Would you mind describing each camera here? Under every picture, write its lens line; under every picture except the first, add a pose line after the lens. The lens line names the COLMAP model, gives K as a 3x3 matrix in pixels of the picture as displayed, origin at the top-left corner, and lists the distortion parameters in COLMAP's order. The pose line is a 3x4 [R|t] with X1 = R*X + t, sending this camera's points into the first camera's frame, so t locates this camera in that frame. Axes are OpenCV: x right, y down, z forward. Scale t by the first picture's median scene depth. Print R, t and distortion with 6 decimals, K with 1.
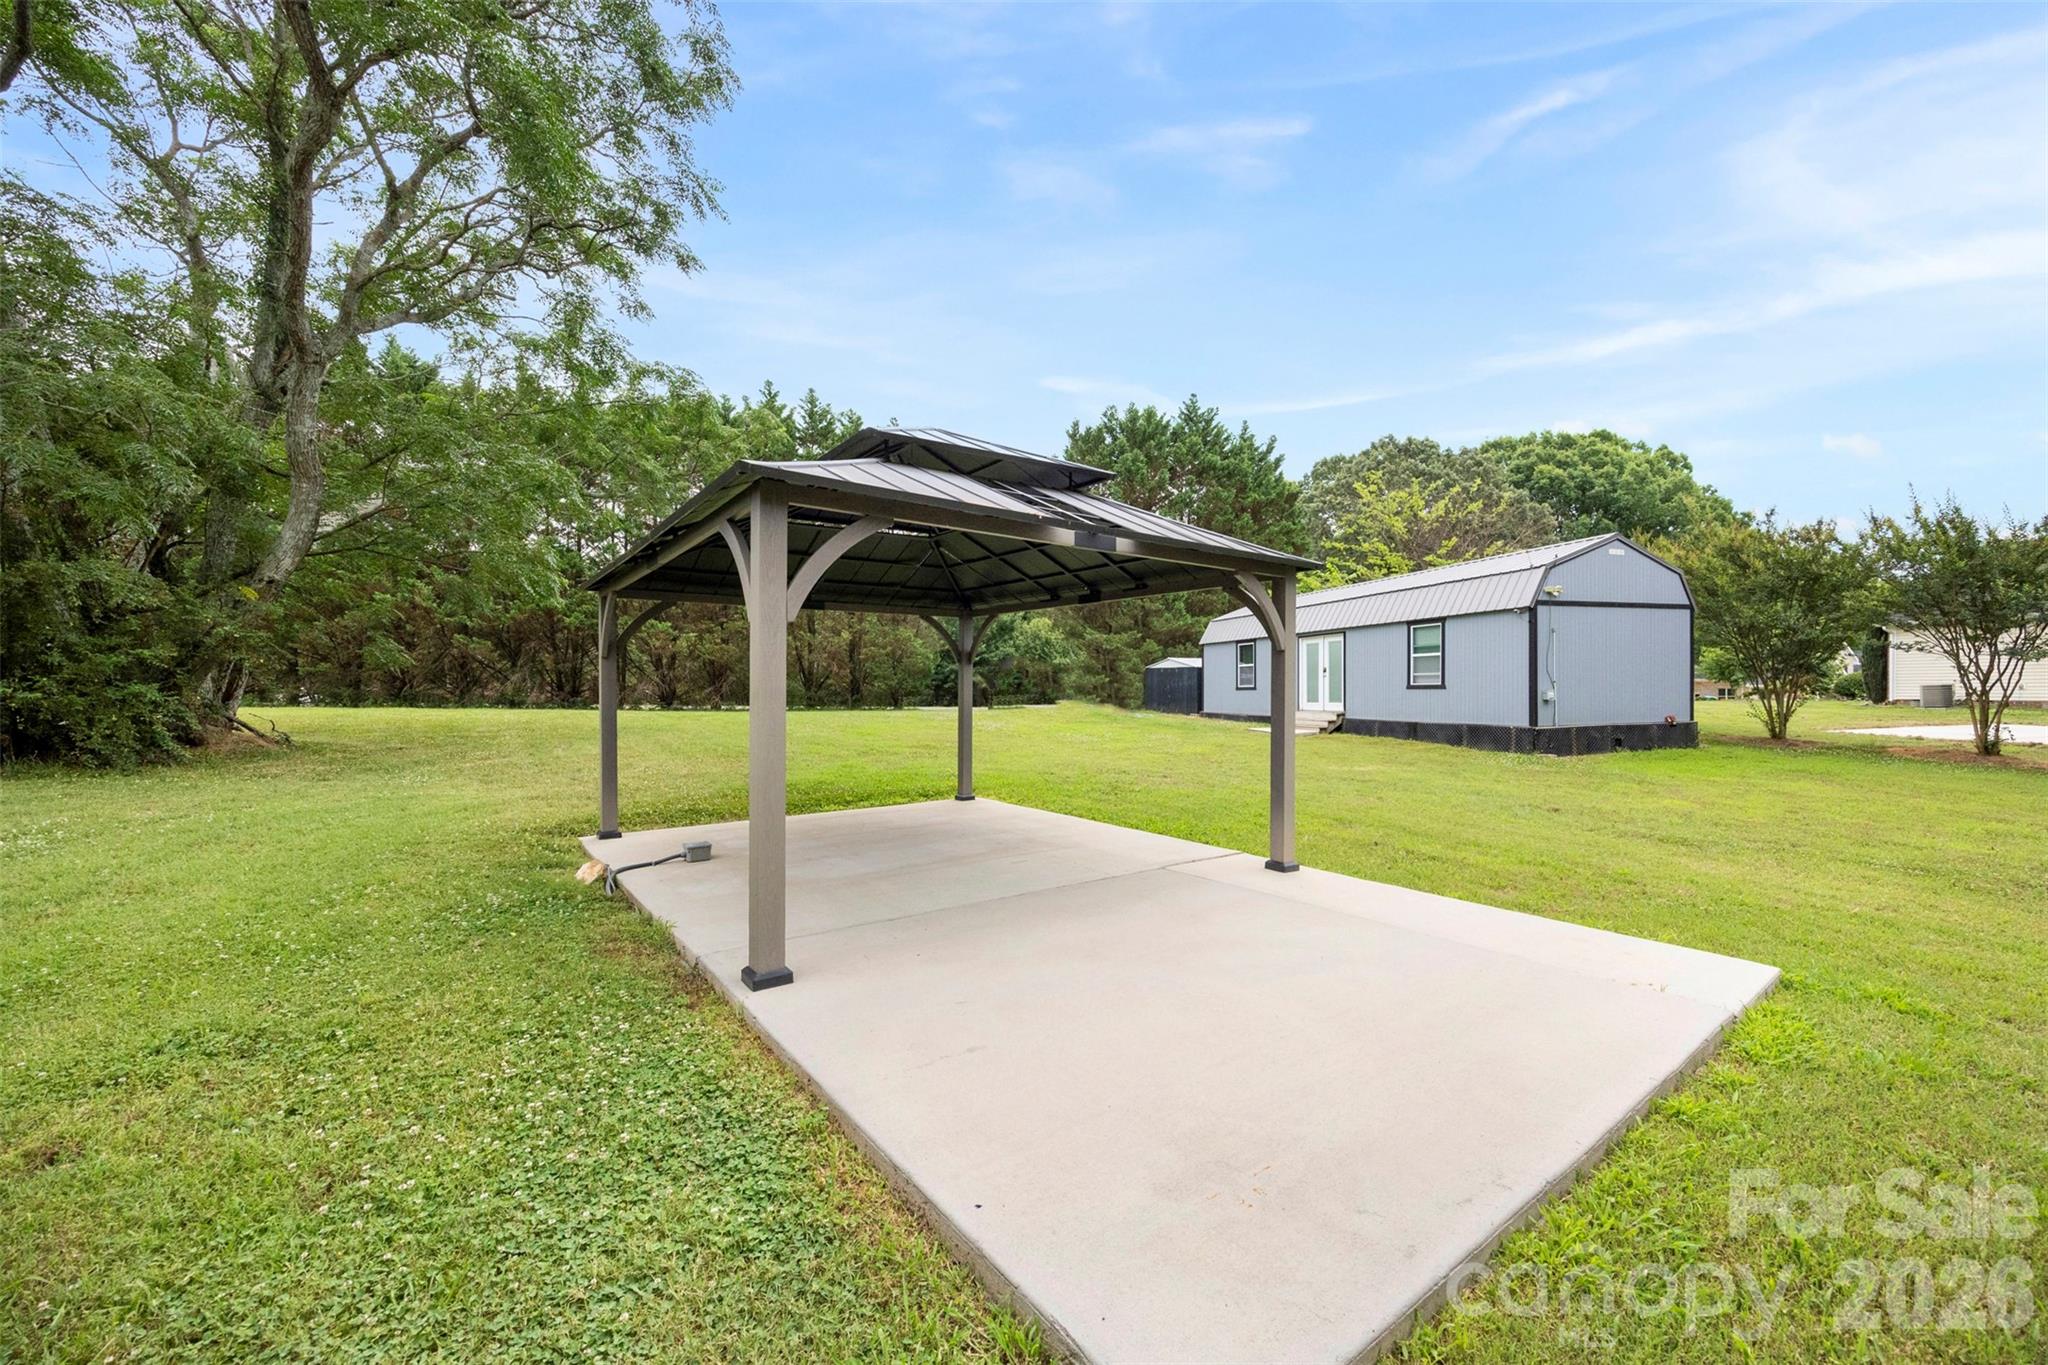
lens RADIAL K [[781.6, 0, 1027.3], [0, 781.6, 702.0], [0, 0, 1]] dist [-0.001093, -0.000077]
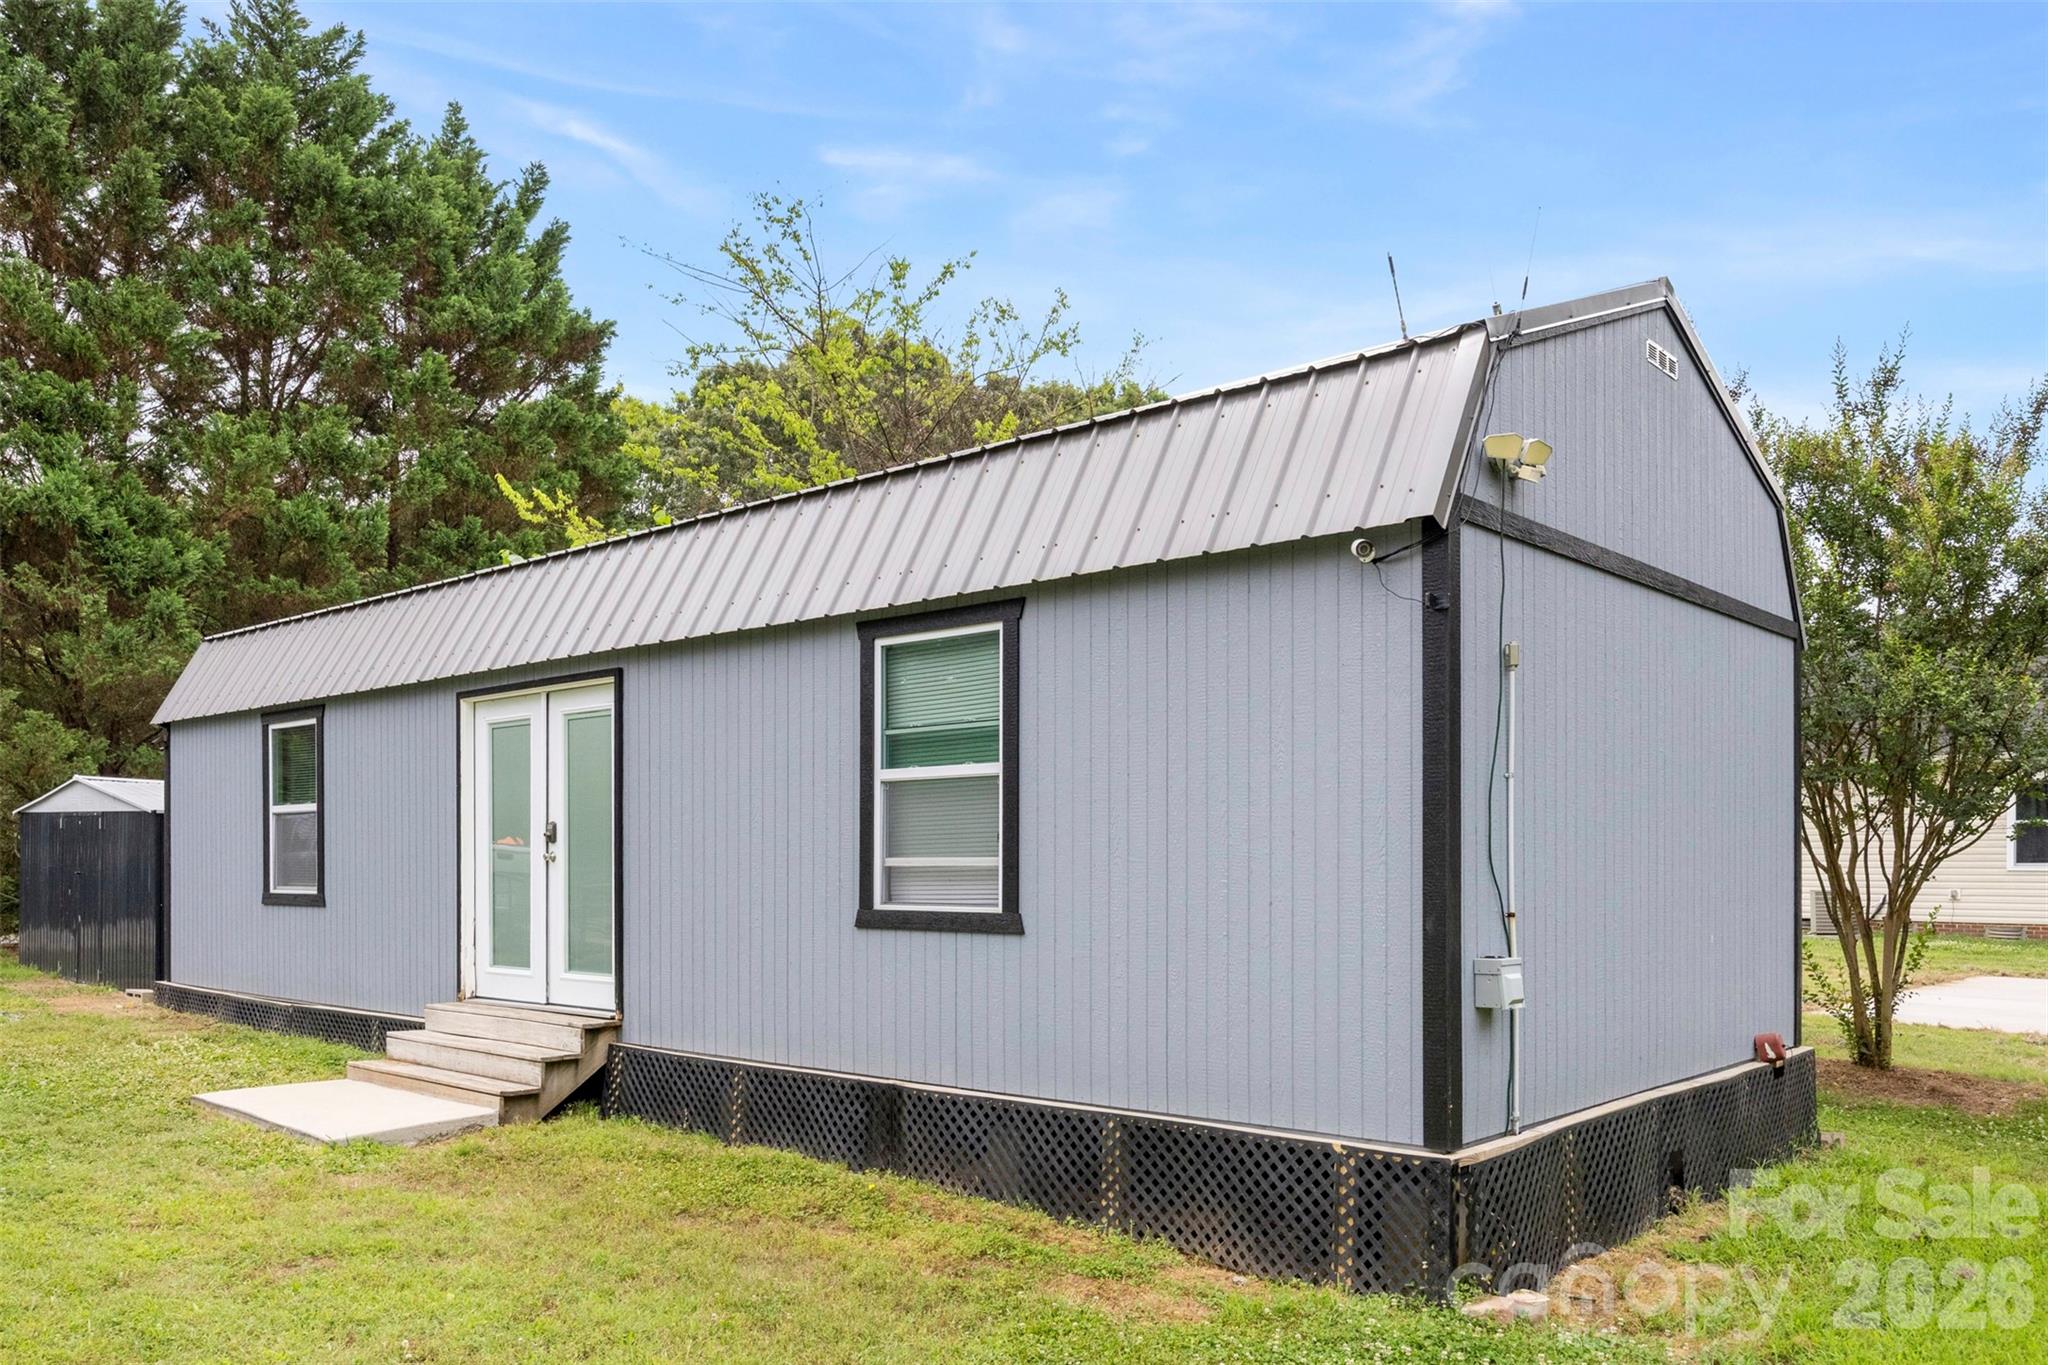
lens RADIAL K [[1520.6, 0, 1035.6], [0, 1520.6, 874.3], [0, 0, 1]] dist [-0.006855, -0.005825]
pose [[0.852909, 0.006478, 0.522020, 0.197289], [-0.000675, 0.999936, -0.011306, -0.017358], [-0.522060, 0.009290, 0.852858, 0.394256]]
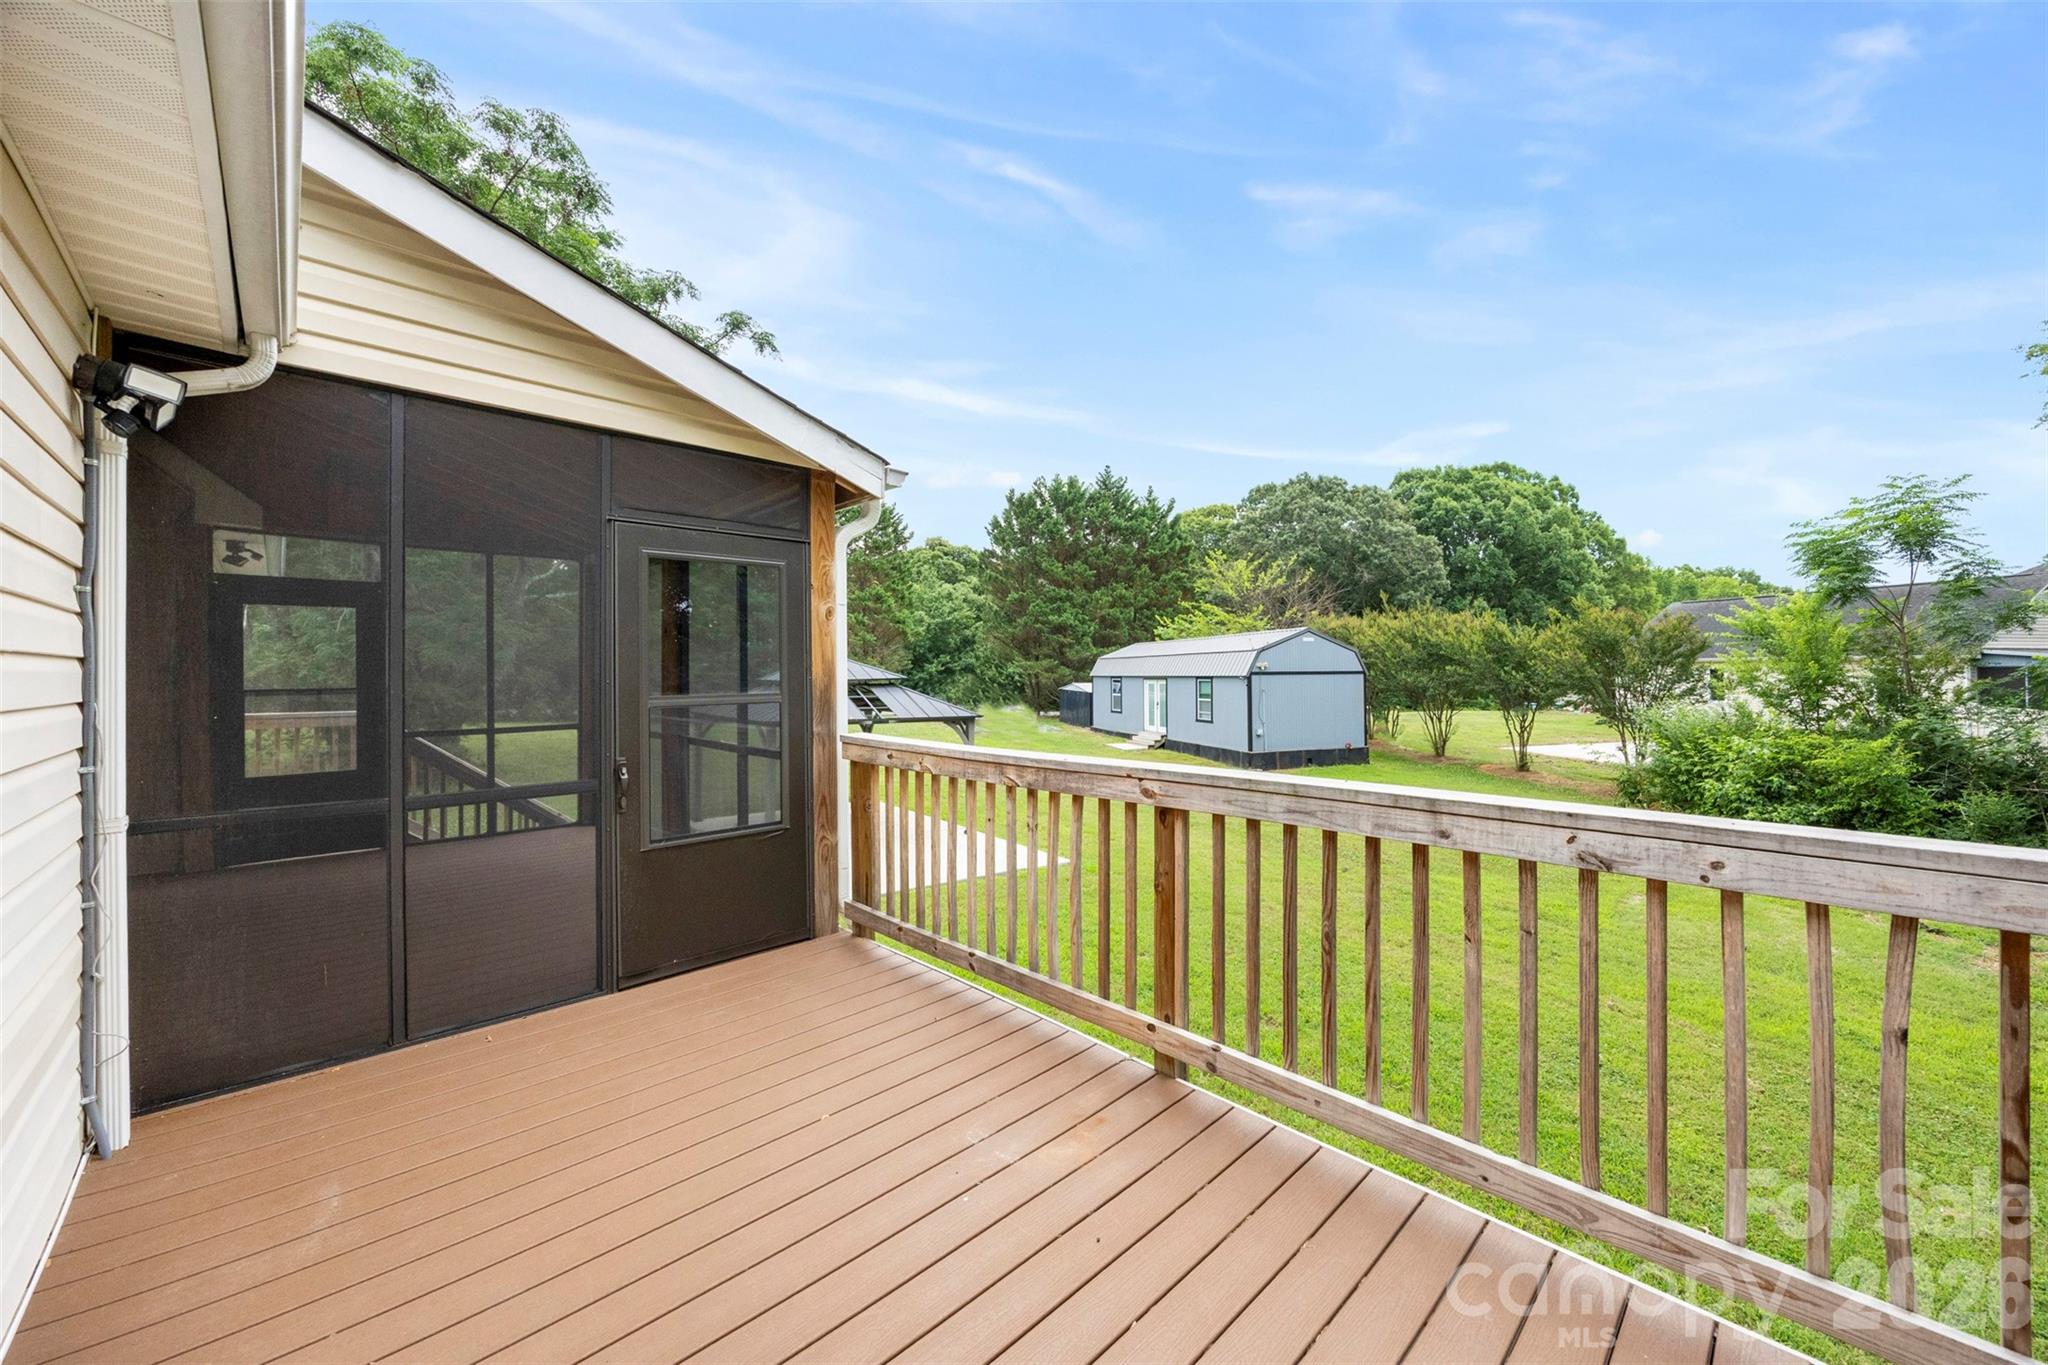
lens RADIAL K [[781.6, 0, 1027.5], [0, 781.6, 675.5], [0, 0, 1]] dist [-0.001093, -0.000077]
pose [[0.999974, 0.003920, 0.006045, 0.100375], [-0.003845, 0.999916, -0.012368, -0.054591], [-0.006093, 0.012345, 0.999905, -0.314247]]
